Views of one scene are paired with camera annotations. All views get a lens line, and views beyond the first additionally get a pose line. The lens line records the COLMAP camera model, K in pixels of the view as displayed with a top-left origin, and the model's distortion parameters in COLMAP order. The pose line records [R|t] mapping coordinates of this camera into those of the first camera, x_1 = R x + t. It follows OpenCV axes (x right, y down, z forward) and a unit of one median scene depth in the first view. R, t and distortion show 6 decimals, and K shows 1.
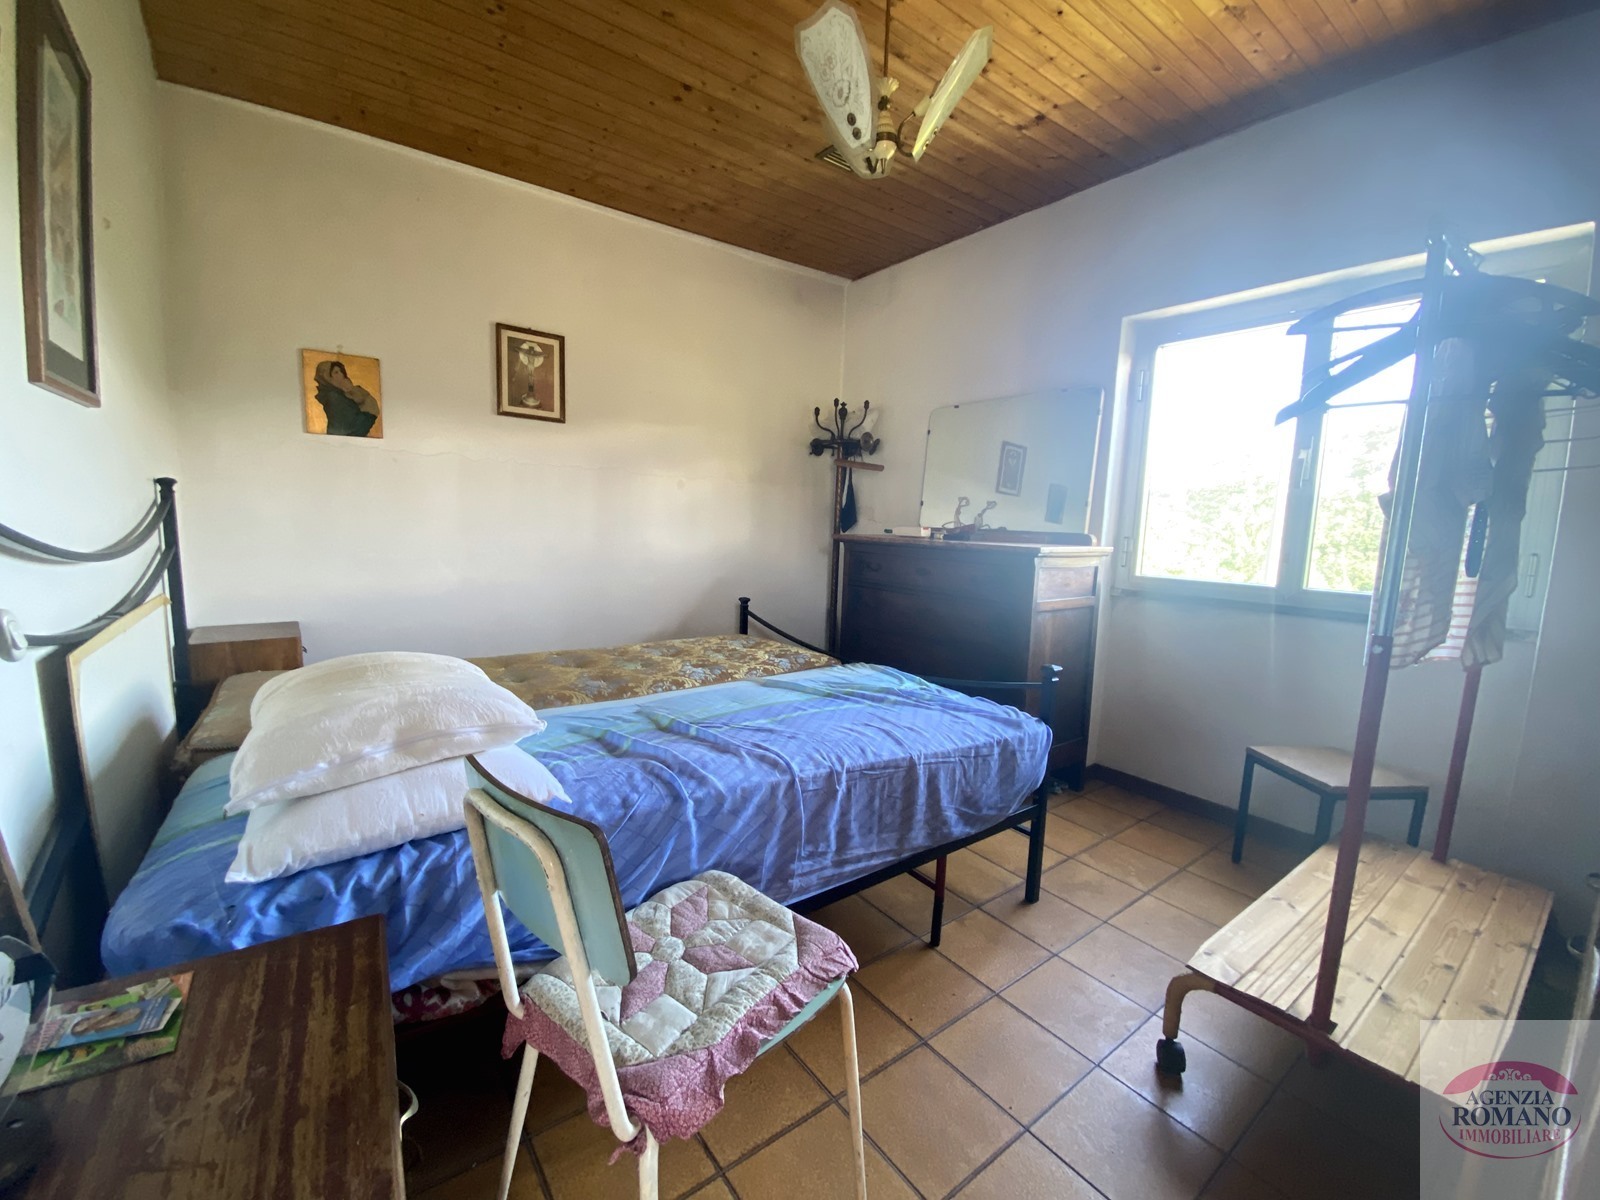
lens RADIAL K [[656.8, 0, 799.8], [0, 656.8, 601.1], [0, 0, 1]] dist [0.002210, -0.010760]
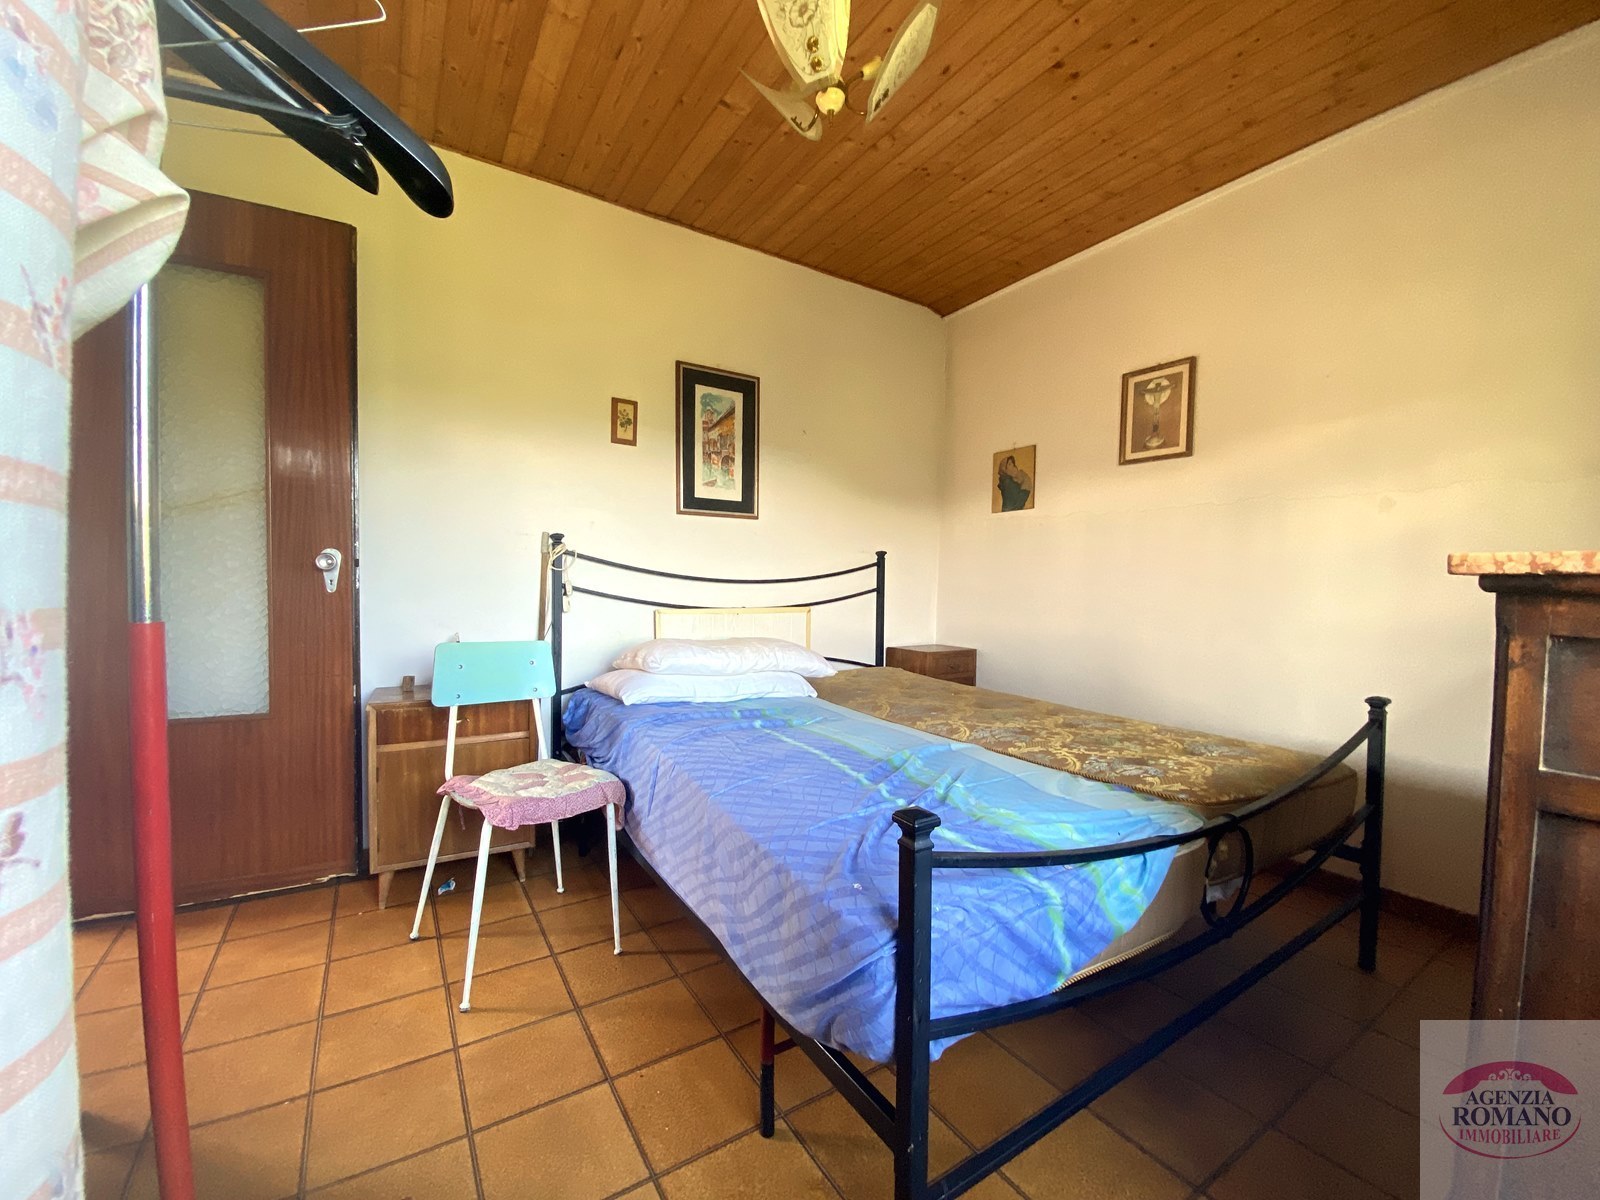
lens RADIAL K [[656.8, 0, 801.4], [0, 656.8, 605.1], [0, 0, 1]] dist [0.002210, -0.010760]
pose [[-0.070254, -0.006477, -0.997508, 0.540081], [-0.141586, 0.989920, 0.003544, -0.012590], [0.987430, 0.141482, -0.070463, 0.615108]]
